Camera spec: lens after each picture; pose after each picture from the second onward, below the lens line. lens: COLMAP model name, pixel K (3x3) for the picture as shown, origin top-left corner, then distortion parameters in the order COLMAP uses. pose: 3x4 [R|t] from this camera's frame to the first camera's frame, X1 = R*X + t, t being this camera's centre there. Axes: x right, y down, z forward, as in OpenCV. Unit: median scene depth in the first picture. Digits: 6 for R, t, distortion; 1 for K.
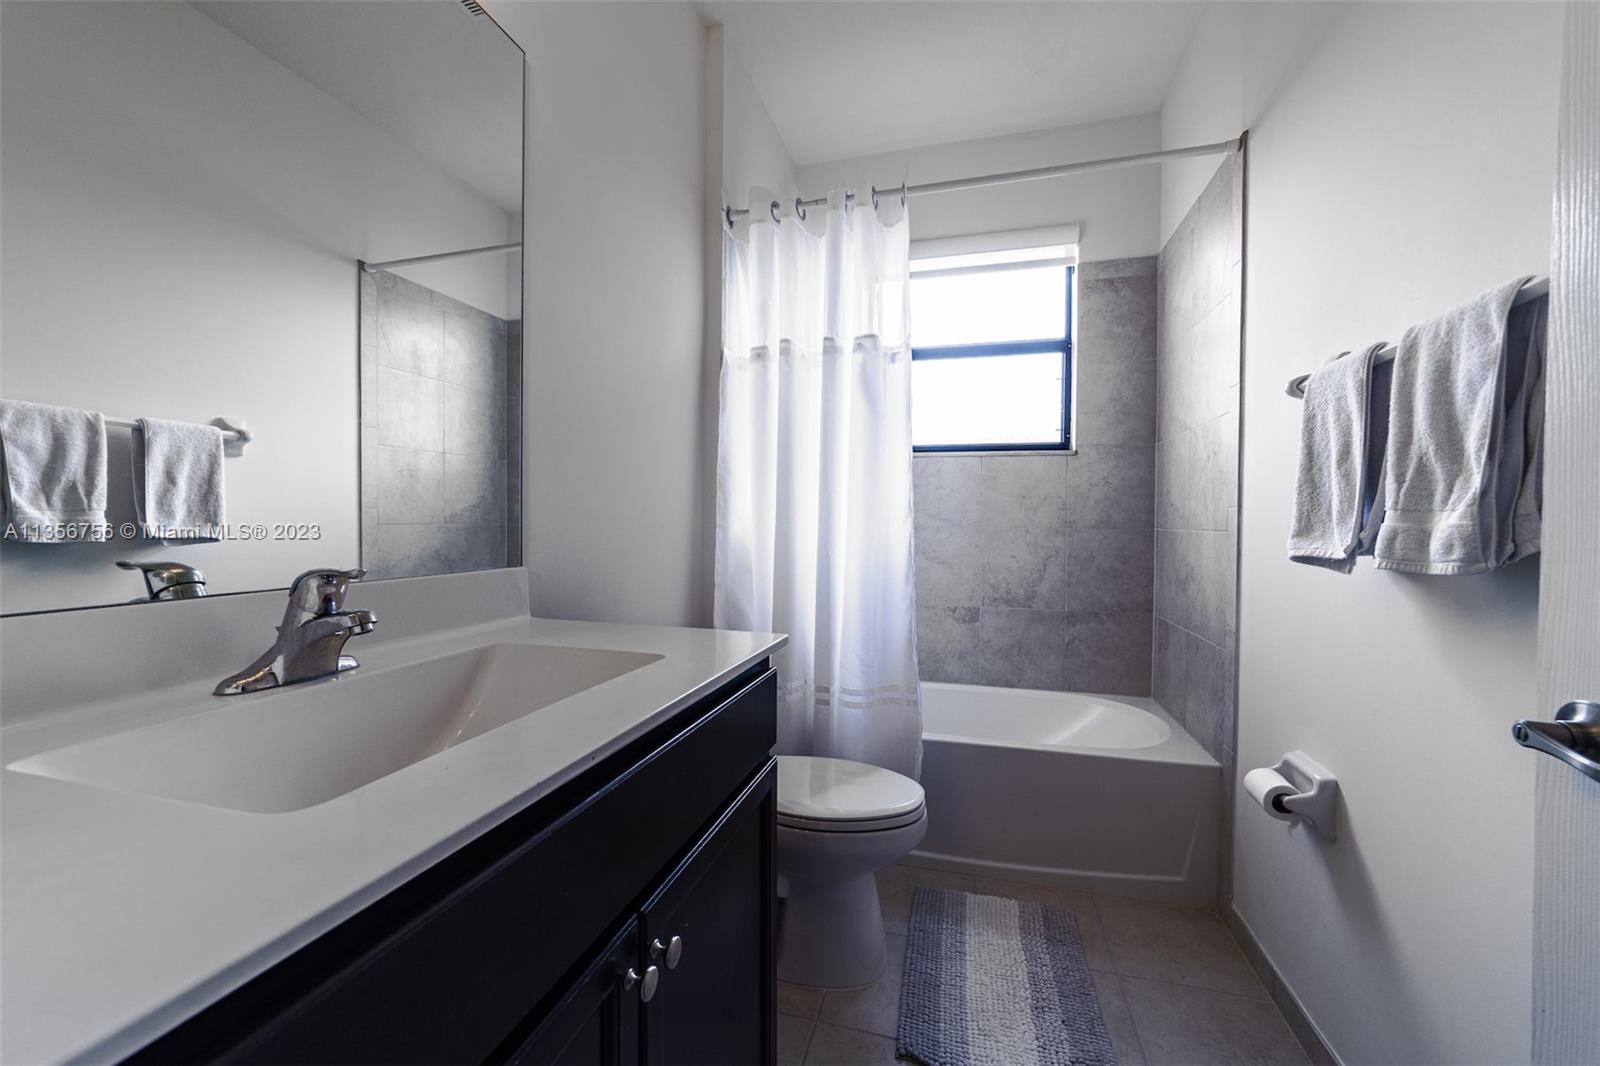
lens RADIAL K [[617.2, 0, 802.0], [0, 617.2, 532.3], [0, 0, 1]] dist [-0.007573, 0.003611]
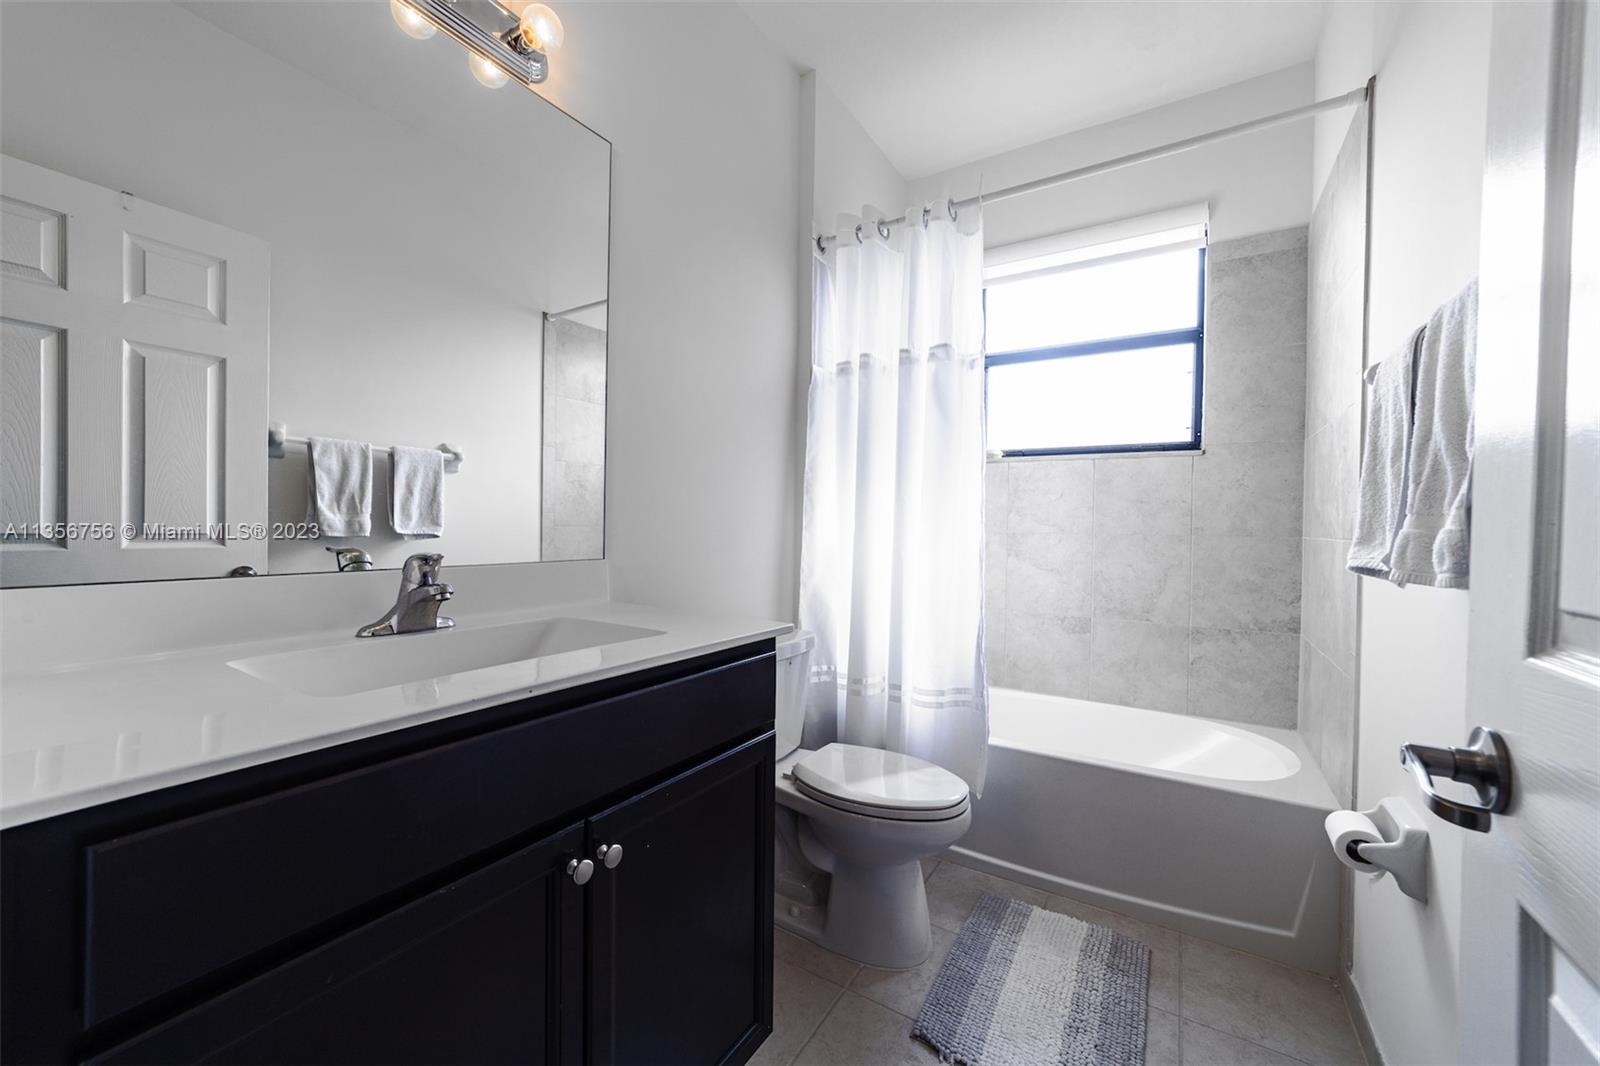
lens RADIAL K [[617.2, 0, 808.8], [0, 617.2, 532.3], [0, 0, 1]] dist [-0.007573, 0.003611]
pose [[0.958557, 0.010404, -0.284709, 0.188988], [-0.013070, 0.999887, -0.007467, 0.003704], [0.284599, 0.010879, 0.958585, -0.043281]]
